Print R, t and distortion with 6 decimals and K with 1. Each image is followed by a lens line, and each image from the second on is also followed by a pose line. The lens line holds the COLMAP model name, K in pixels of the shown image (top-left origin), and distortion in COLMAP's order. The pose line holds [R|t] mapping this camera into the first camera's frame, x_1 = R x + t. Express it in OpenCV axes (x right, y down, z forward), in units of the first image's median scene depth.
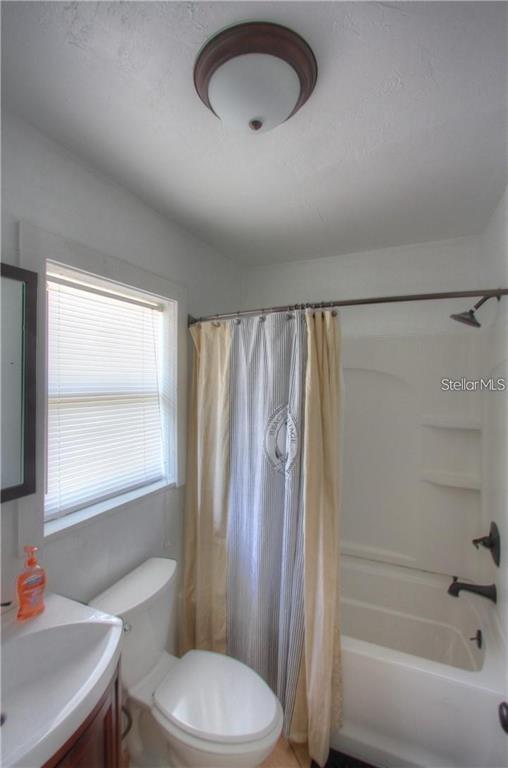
lens RADIAL K [[350.0, 0, 256.1], [0, 350.0, 381.9], [0, 0, 1]] dist [-0.005590, -0.000728]
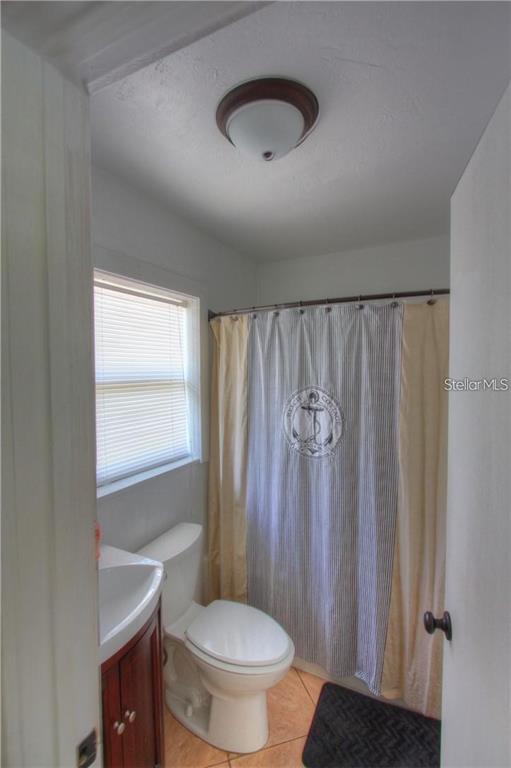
lens RADIAL K [[354.2, 0, 259.0], [0, 354.2, 383.6], [0, 0, 1]] dist [0.002317, 0.000144]
pose [[0.999247, -0.007306, -0.038115, 0.006903], [0.008841, 0.999150, 0.040260, -0.001909], [0.037788, -0.040566, 0.998462, -0.166321]]
